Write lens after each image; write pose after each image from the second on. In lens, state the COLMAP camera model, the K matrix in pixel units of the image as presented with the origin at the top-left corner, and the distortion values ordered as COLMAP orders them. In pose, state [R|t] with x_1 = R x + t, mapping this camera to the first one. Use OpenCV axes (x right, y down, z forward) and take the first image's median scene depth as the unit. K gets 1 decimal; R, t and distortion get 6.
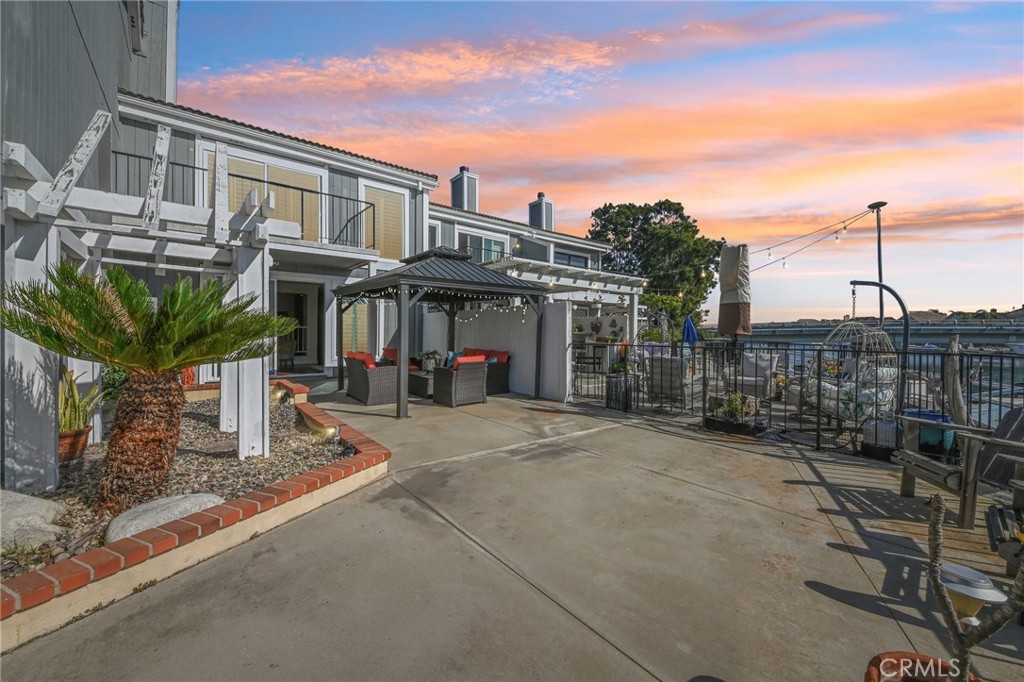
lens RADIAL K [[399.5, 0, 517.1], [0, 399.5, 340.3], [0, 0, 1]] dist [-0.002945, -0.000156]
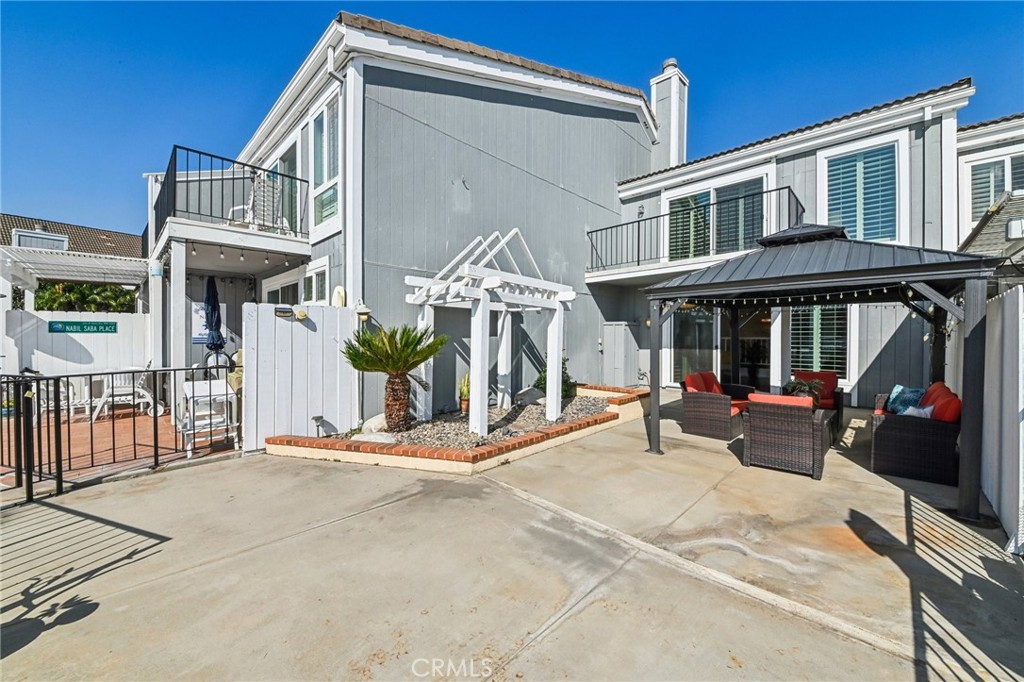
lens RADIAL K [[376.2, 0, 516.2], [0, 376.2, 333.6], [0, 0, 1]] dist [-0.002946, -0.000303]
pose [[0.133336, -0.002155, -0.991069, 0.554995], [-0.013584, 0.999900, -0.004001, -0.065879], [0.990978, 0.013997, 0.133293, 0.632031]]
